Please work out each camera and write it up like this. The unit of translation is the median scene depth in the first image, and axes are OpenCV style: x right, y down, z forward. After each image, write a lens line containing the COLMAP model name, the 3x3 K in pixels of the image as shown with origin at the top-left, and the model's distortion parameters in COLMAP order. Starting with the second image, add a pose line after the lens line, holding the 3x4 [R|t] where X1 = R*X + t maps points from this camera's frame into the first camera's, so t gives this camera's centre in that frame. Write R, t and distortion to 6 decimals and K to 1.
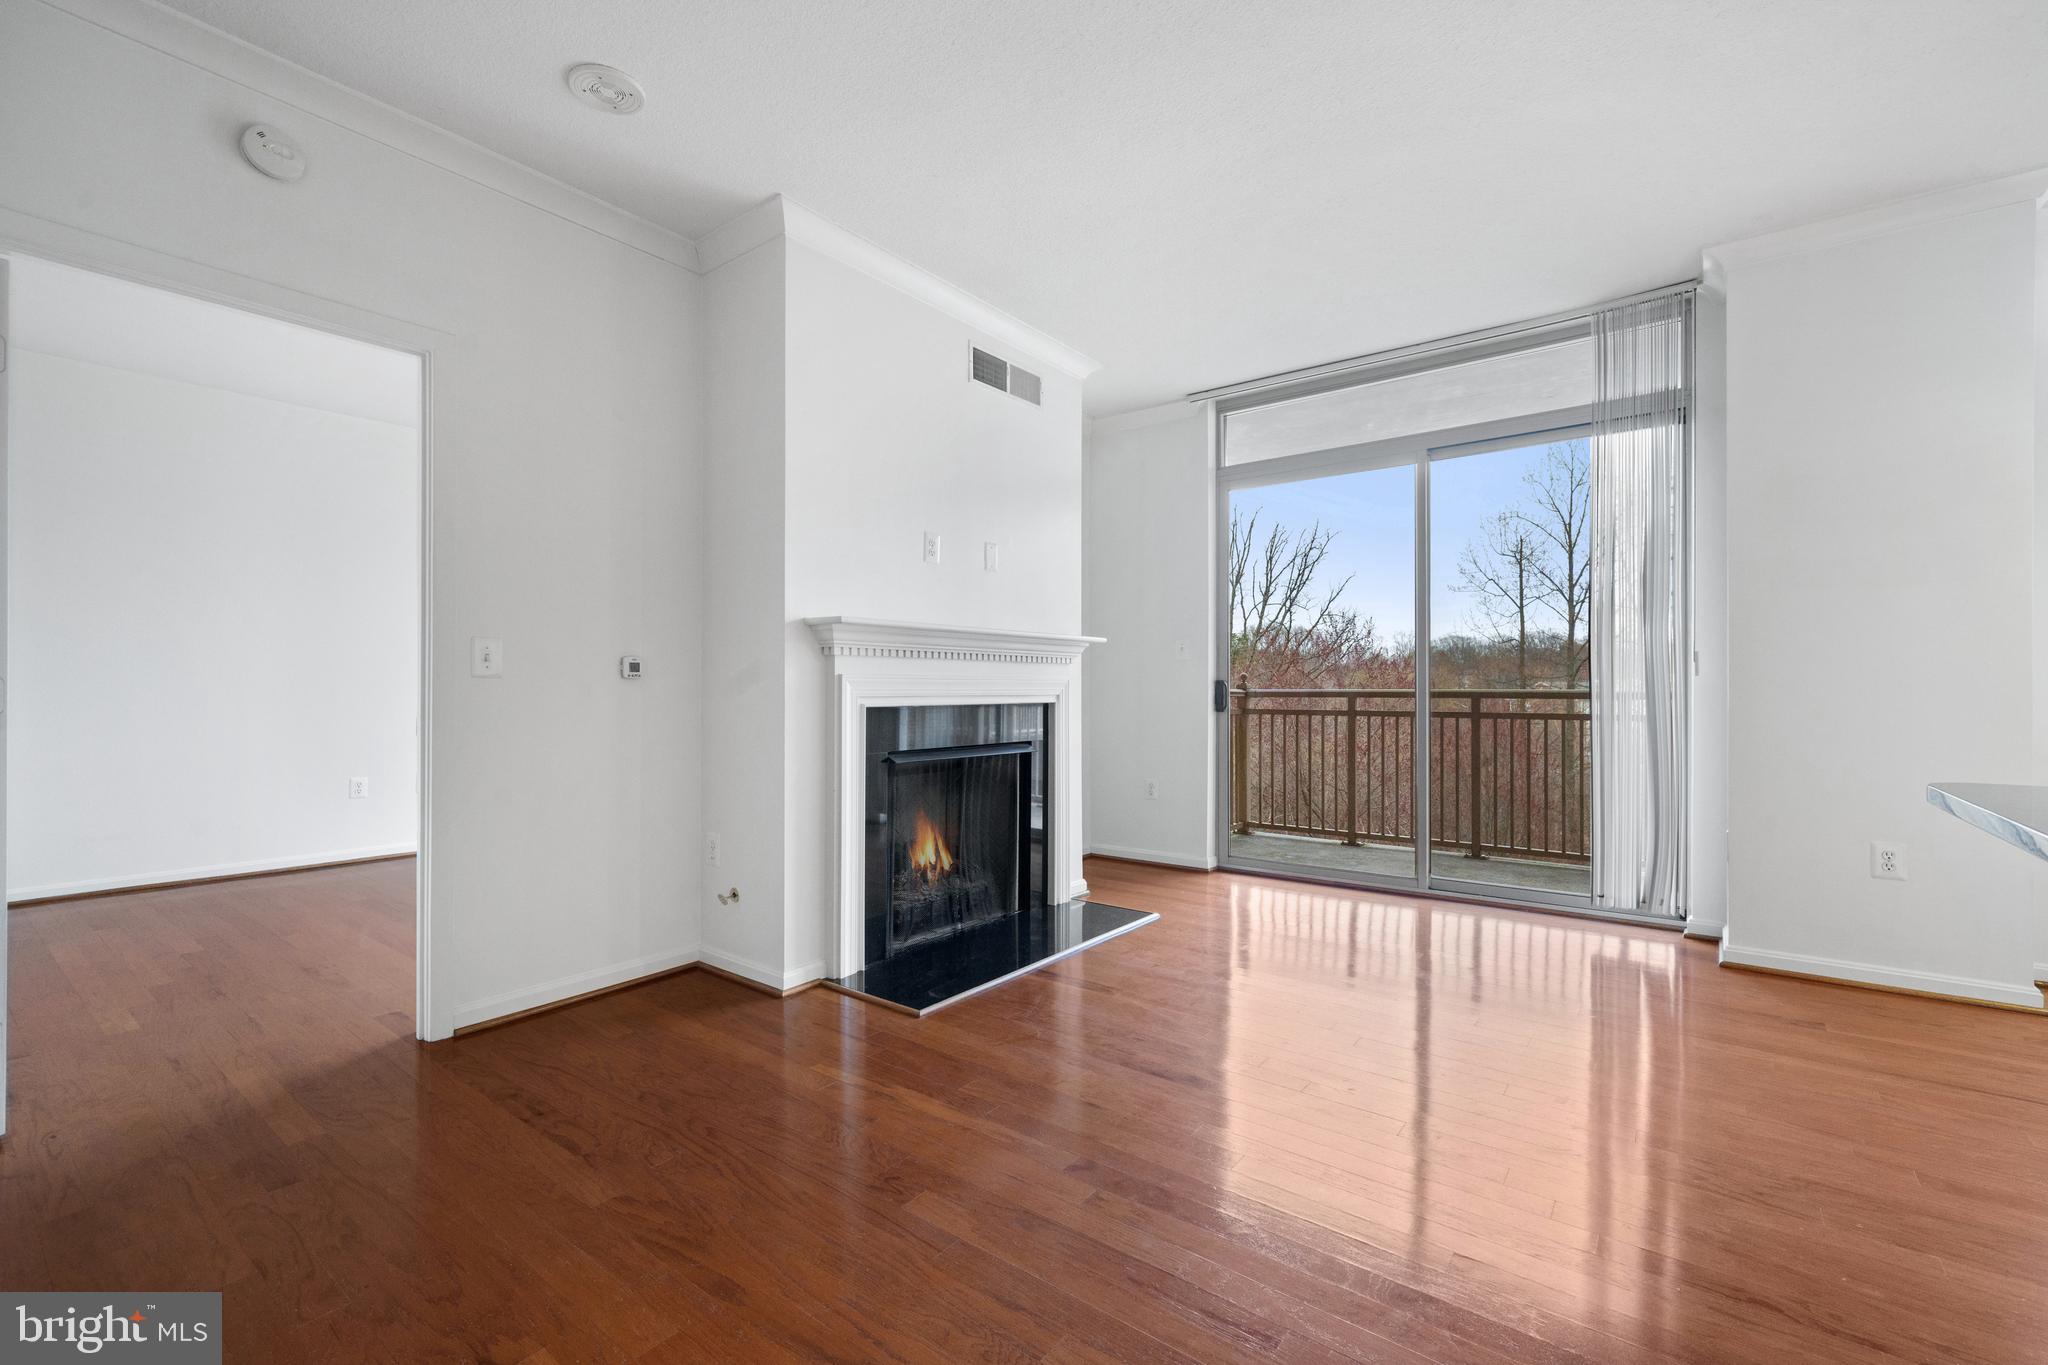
lens RADIAL K [[871.4, 0, 1020.1], [0, 871.4, 691.3], [0, 0, 1]] dist [-0.024830, -0.000352]
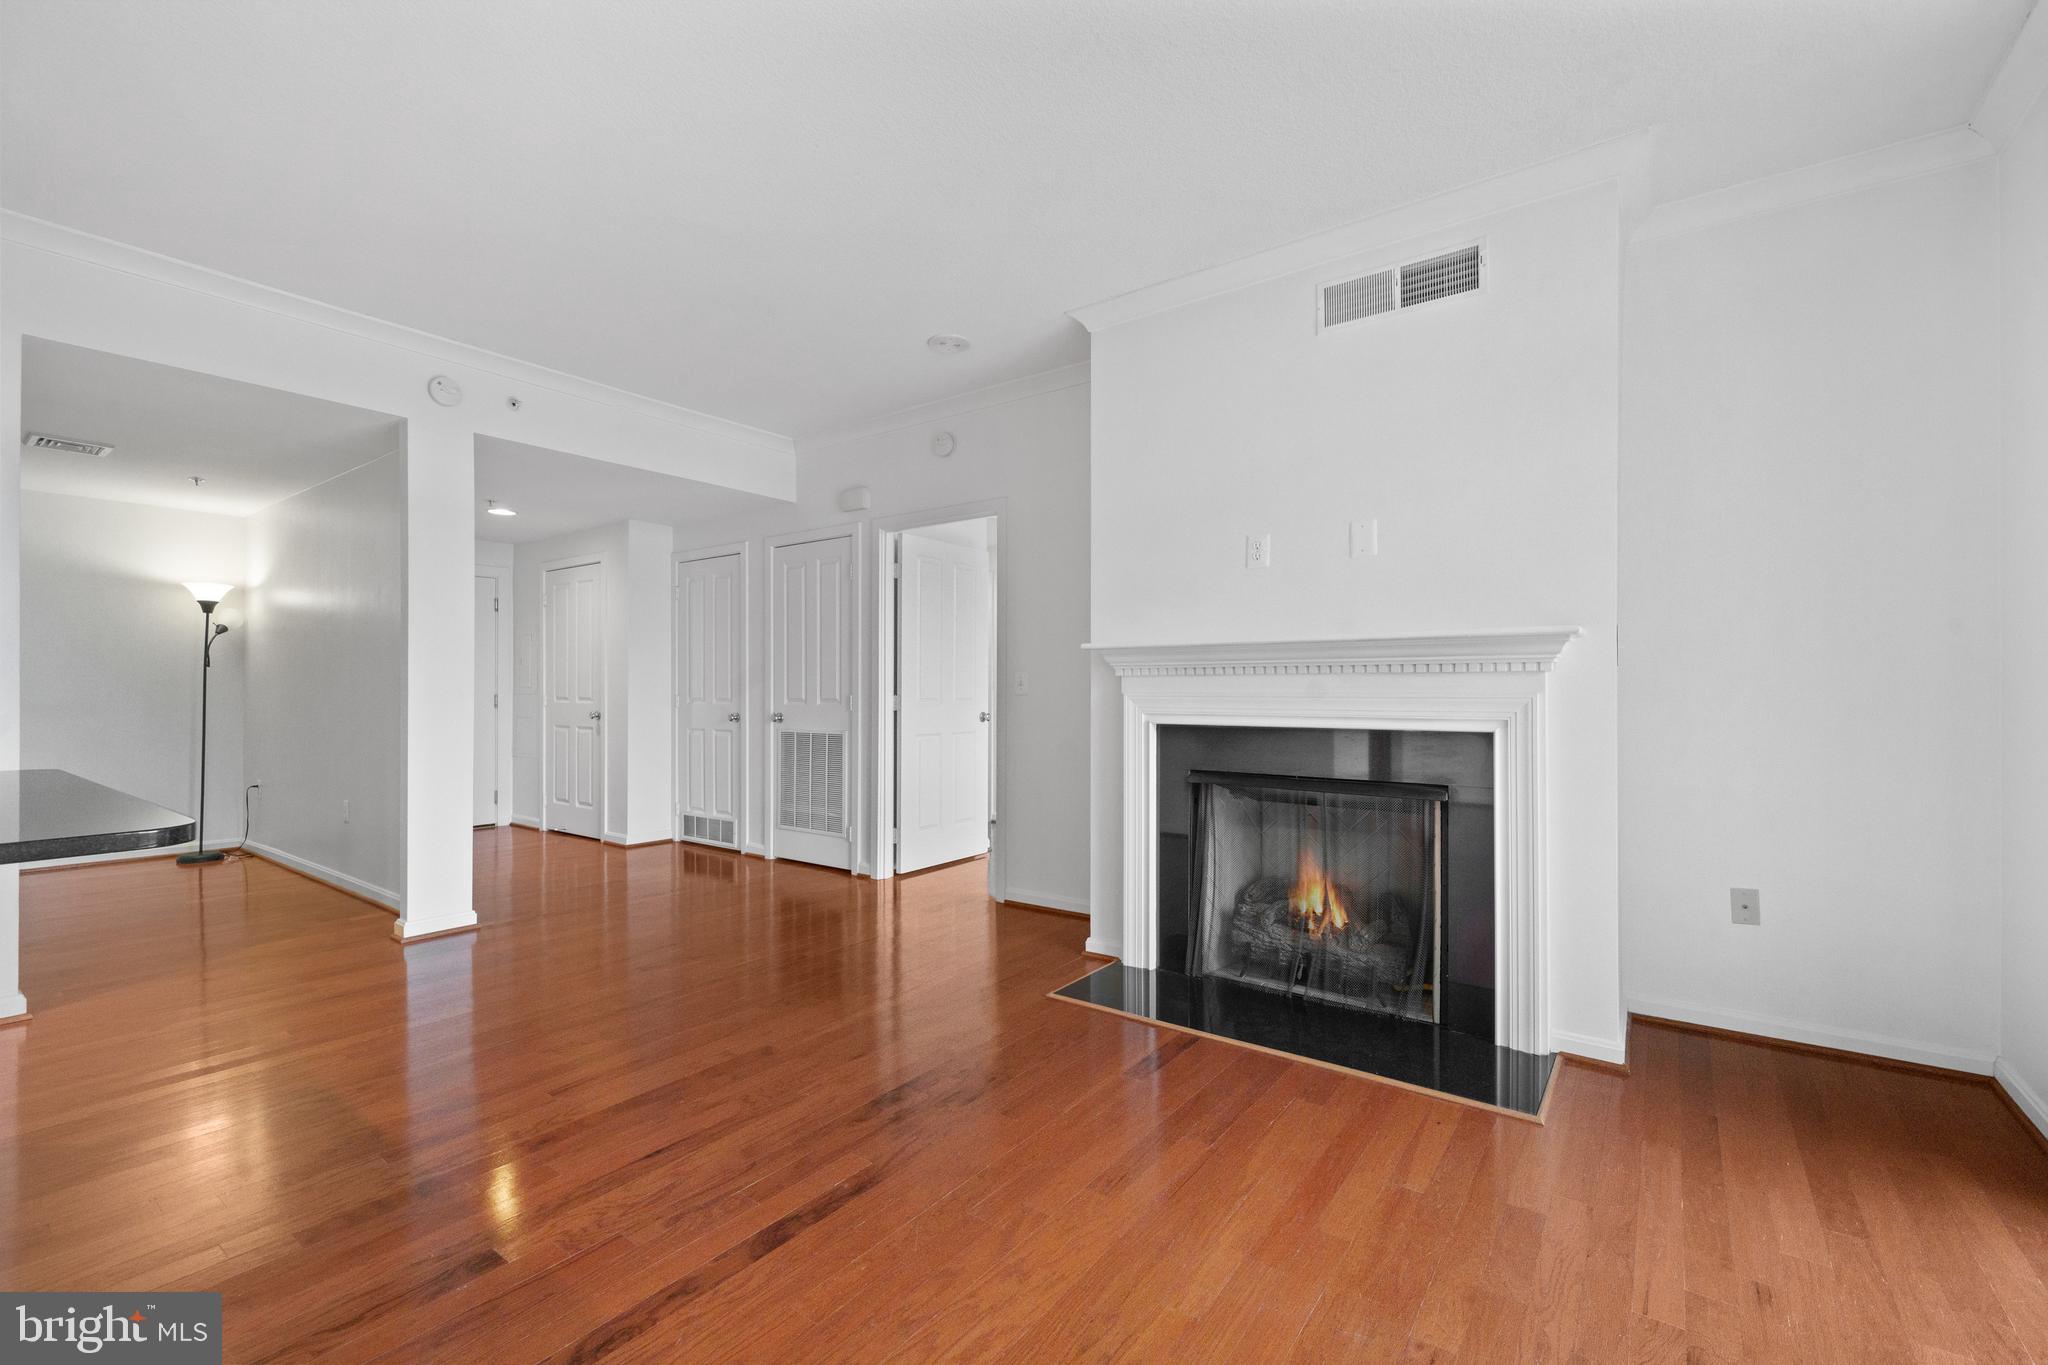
lens RADIAL K [[871.4, 0, 1025.5], [0, 871.4, 693.2], [0, 0, 1]] dist [-0.024830, -0.000352]
pose [[-0.006385, 0.000128, -0.999980, 0.761664], [-0.007797, 0.999970, 0.000178, -0.015656], [0.999949, 0.007798, -0.006384, 0.730085]]
